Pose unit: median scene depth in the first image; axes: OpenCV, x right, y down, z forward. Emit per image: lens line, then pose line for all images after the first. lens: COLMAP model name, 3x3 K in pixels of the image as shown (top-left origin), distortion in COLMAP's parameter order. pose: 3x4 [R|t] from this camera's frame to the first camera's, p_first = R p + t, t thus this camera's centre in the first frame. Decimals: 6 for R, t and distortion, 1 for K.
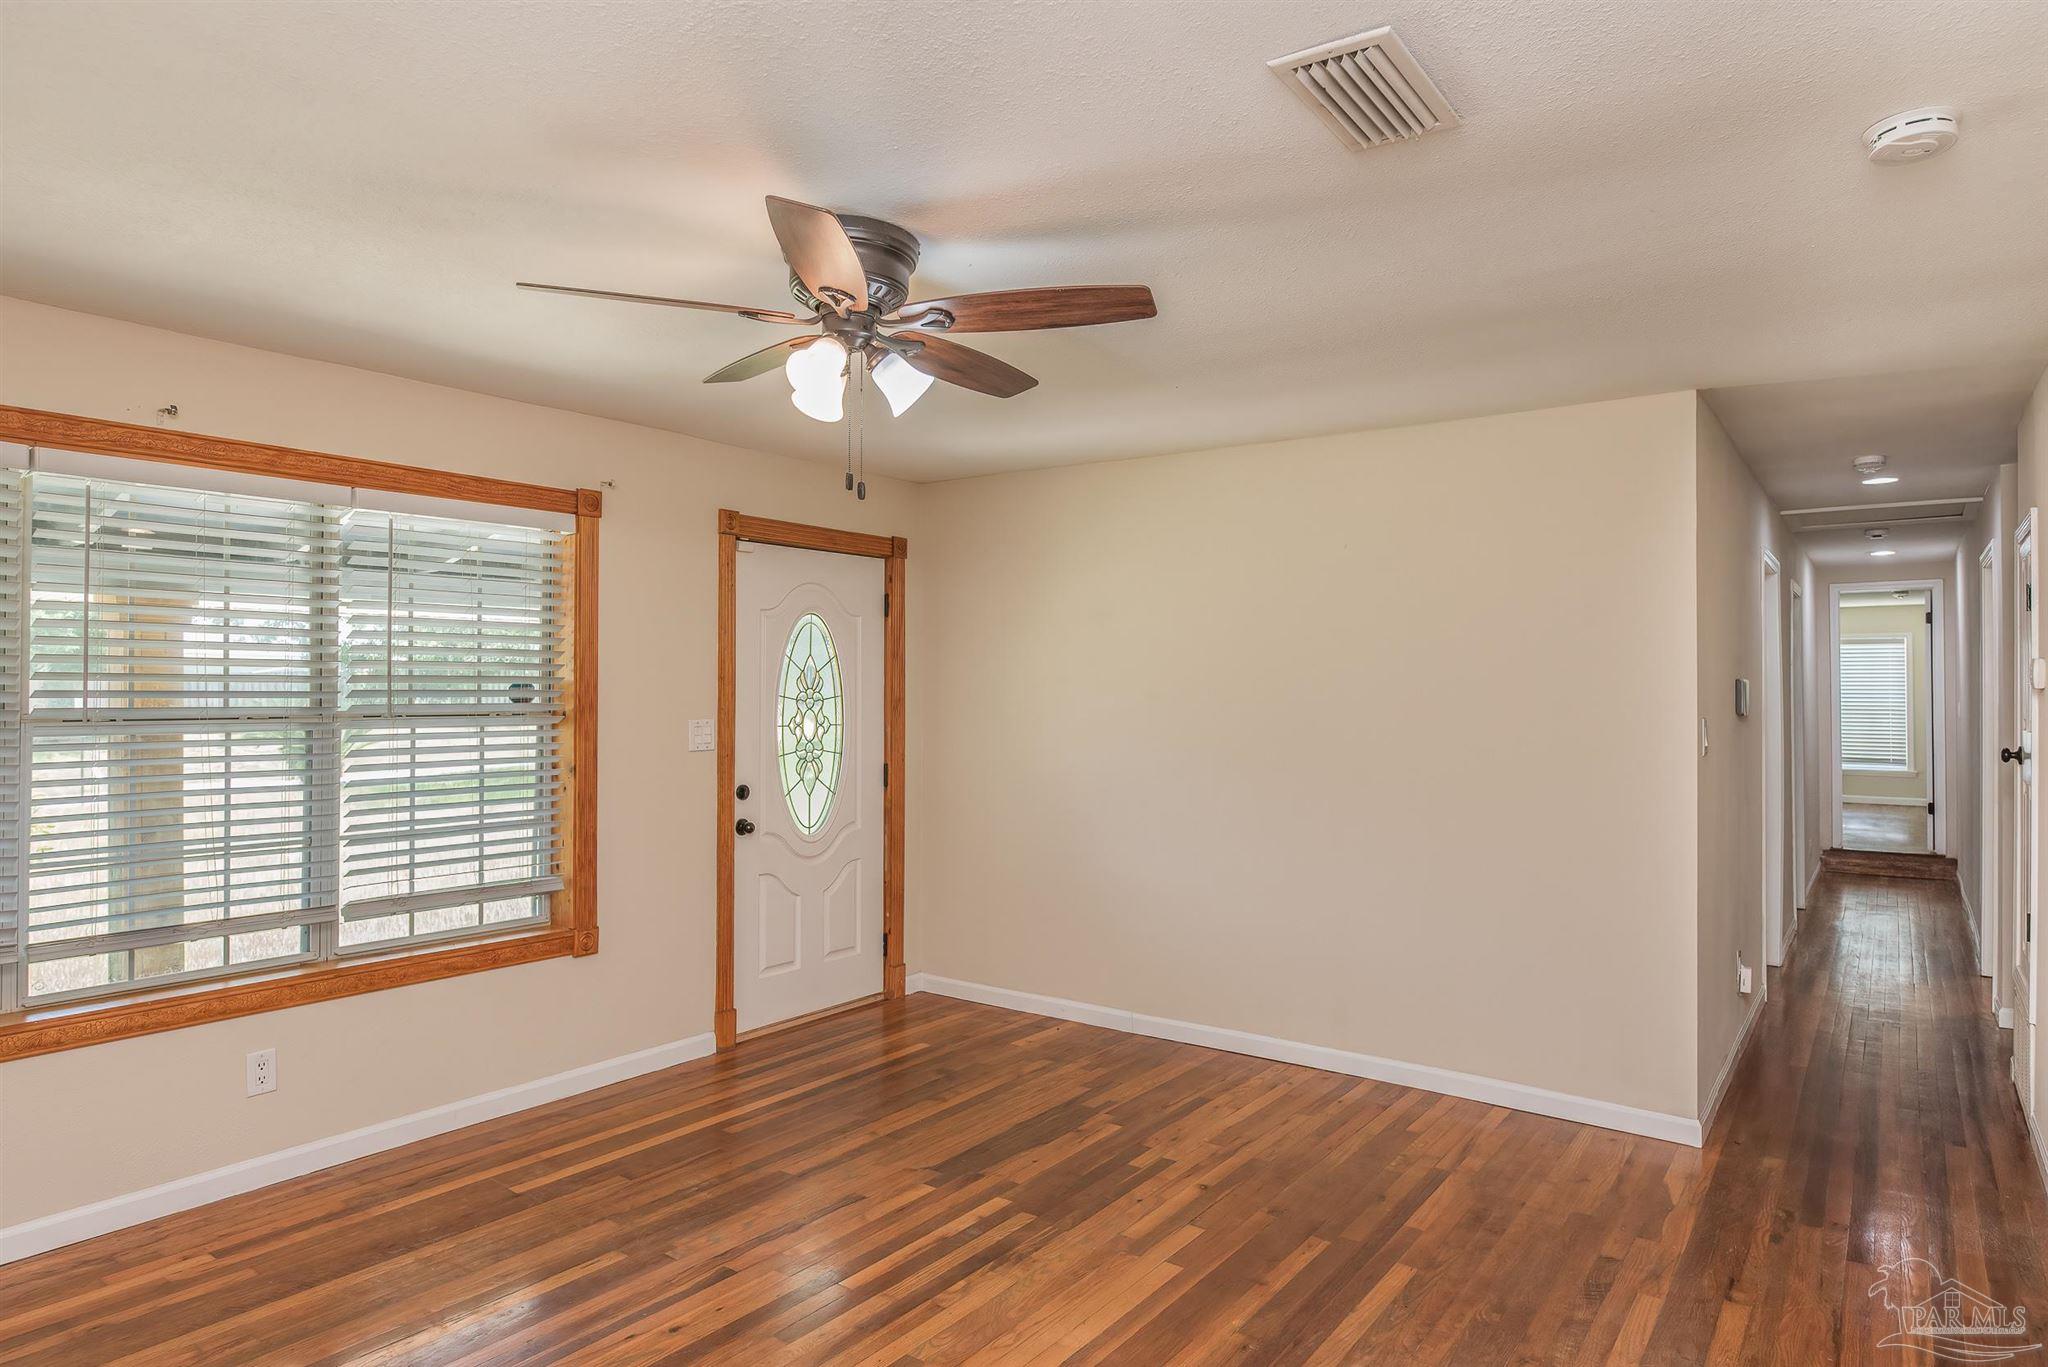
lens RADIAL K [[1199.0, 0, 998.7], [0, 1199.0, 659.7], [0, 0, 1]] dist [-0.009673, -0.004598]
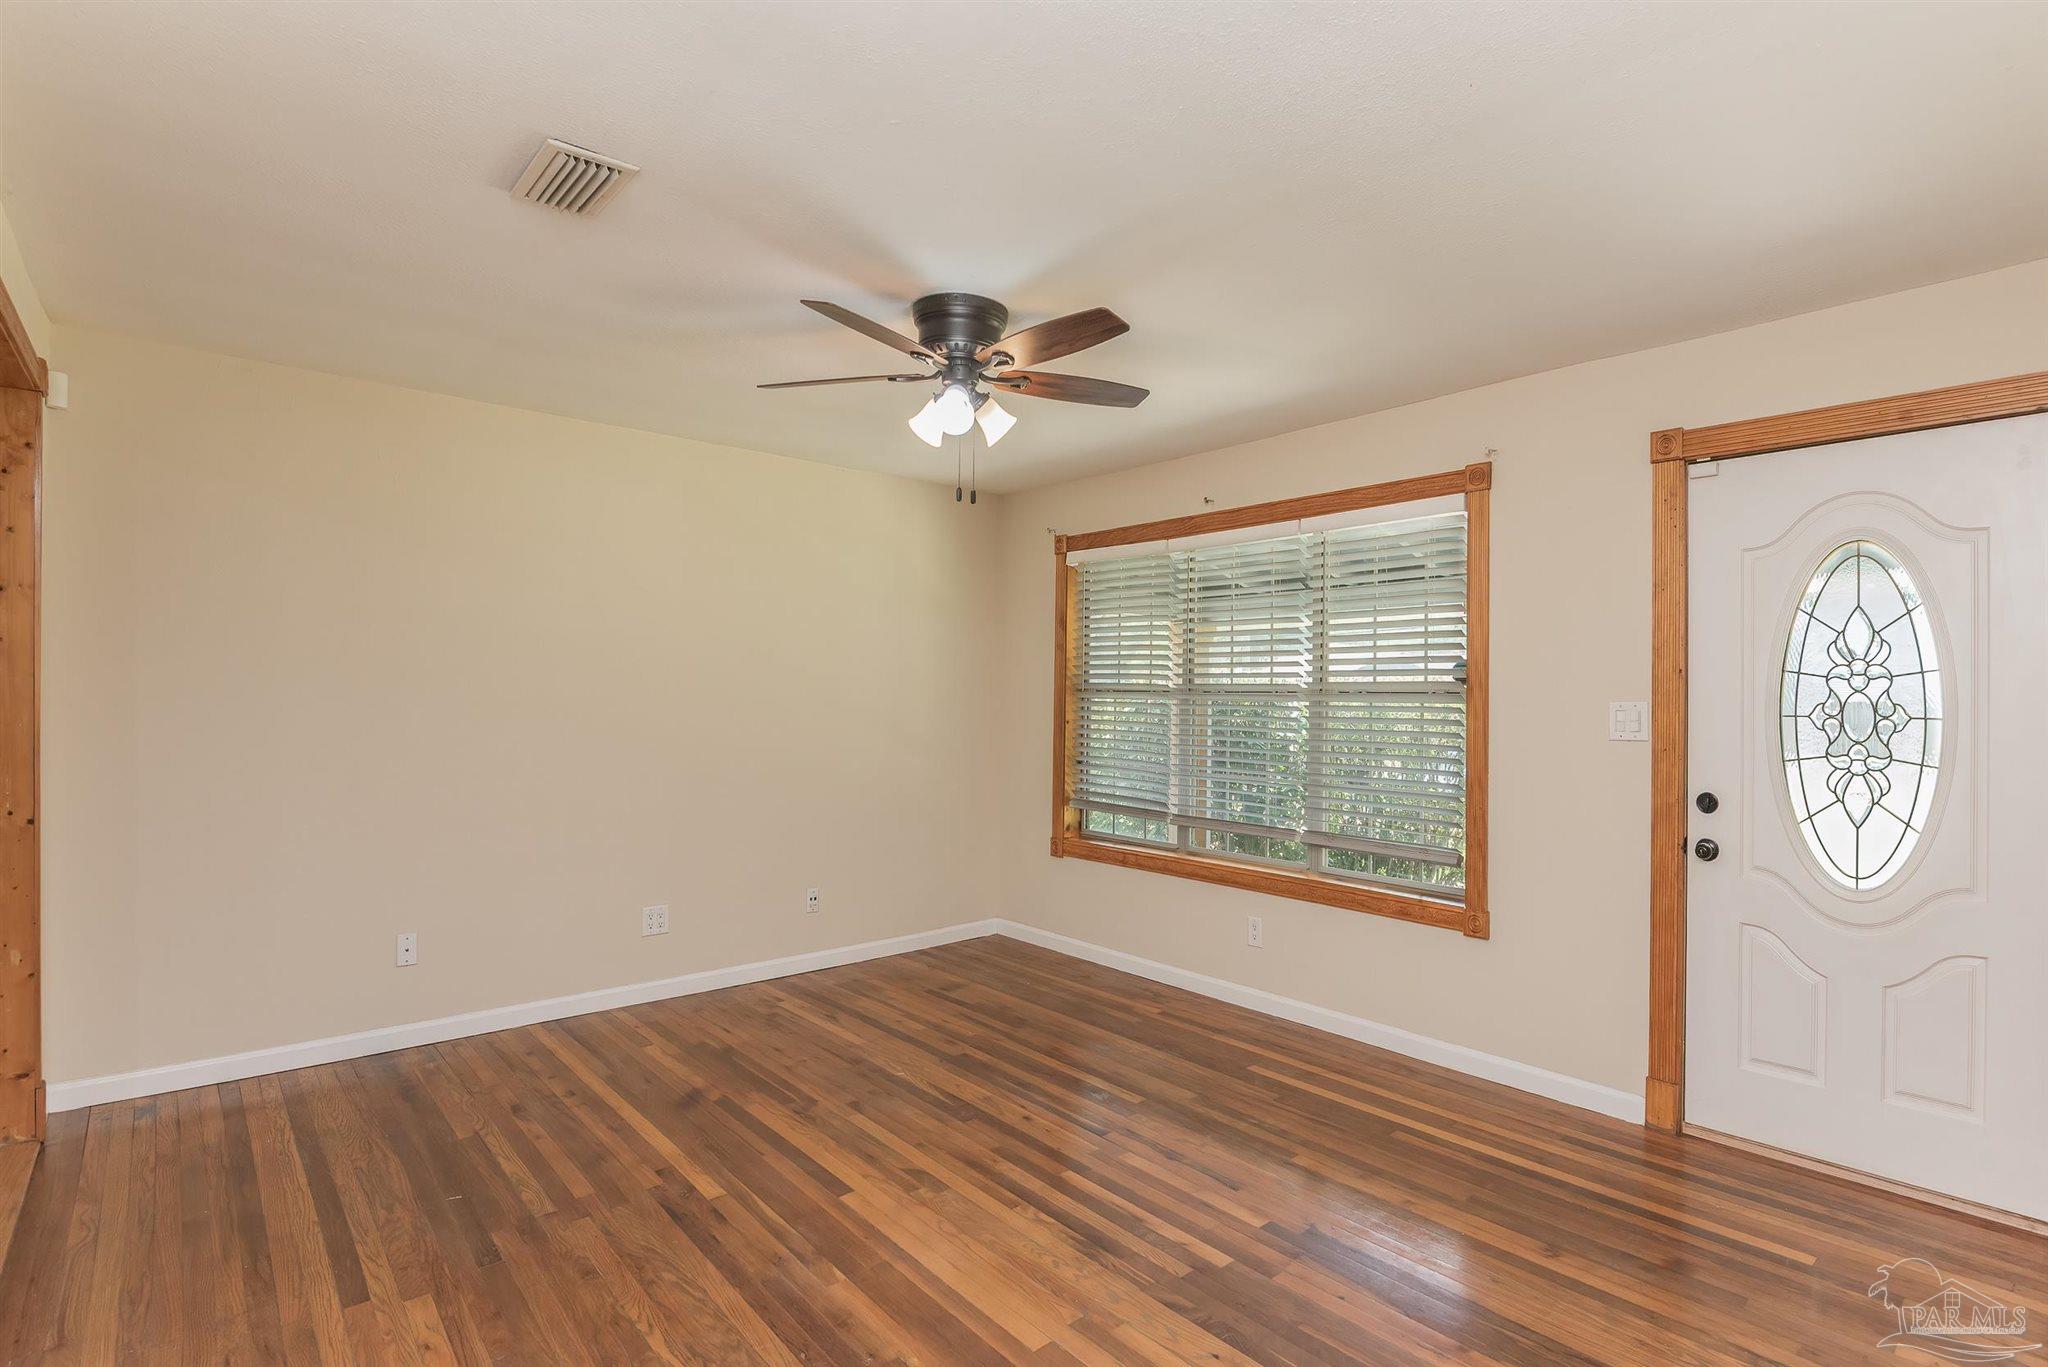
lens RADIAL K [[1209.6, 0, 1012.9], [0, 1209.6, 688.9], [0, 0, 1]] dist [-0.032773, -0.000975]
pose [[-0.314975, -0.013978, -0.948997, 0.671406], [0.012128, 0.999751, -0.018751, 0.053276], [0.949022, -0.017415, -0.314727, 0.895394]]
